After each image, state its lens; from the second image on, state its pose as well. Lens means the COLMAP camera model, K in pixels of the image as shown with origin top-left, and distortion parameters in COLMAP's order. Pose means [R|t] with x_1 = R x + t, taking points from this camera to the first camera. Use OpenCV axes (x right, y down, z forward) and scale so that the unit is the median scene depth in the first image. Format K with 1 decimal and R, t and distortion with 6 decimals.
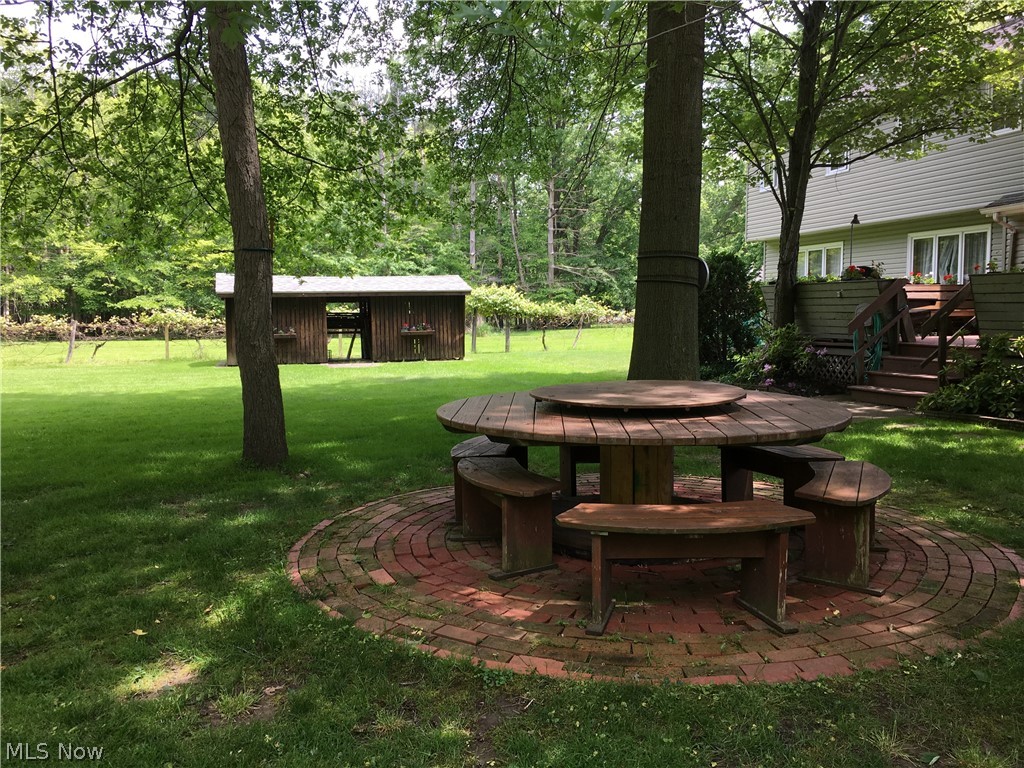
lens RADIAL K [[861.4, 0, 511.9], [0, 861.4, 384.5], [0, 0, 1]] dist [0.012397, 0.005737]
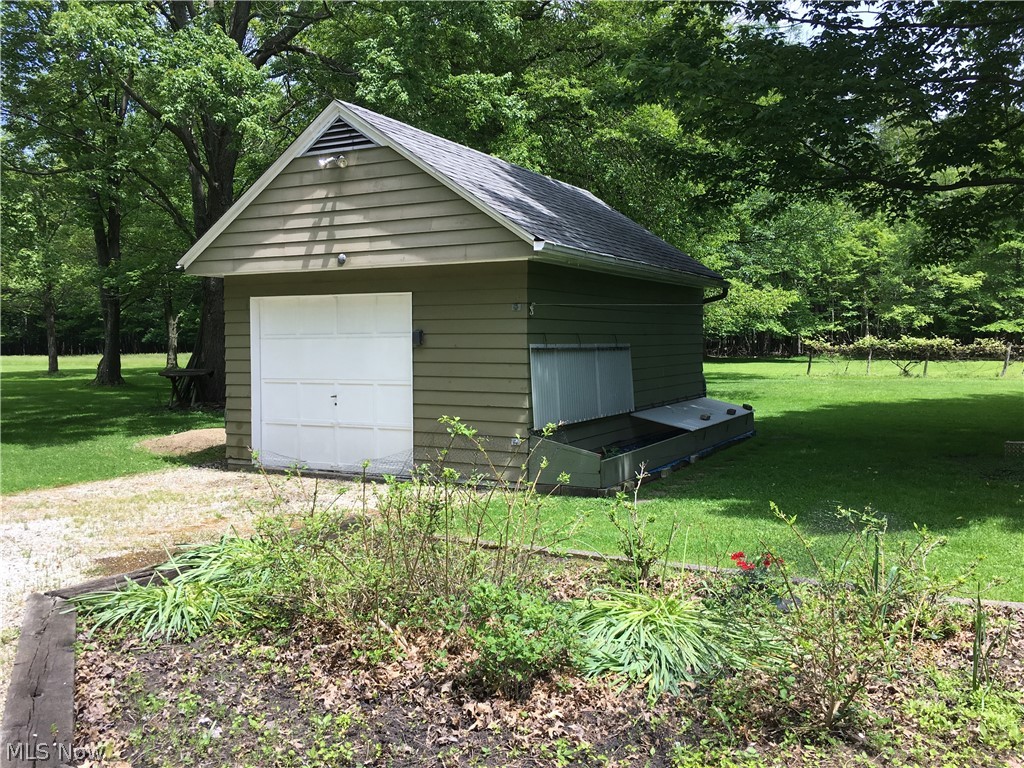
lens RADIAL K [[861.4, 0, 511.8], [0, 861.4, 384.1], [0, 0, 1]] dist [0.012397, 0.005737]
pose [[0.694326, 0.040652, -0.718511, -0.061813], [-0.057239, 0.998360, 0.001174, 0.015256], [0.717380, 0.040312, 0.695514, -0.234026]]
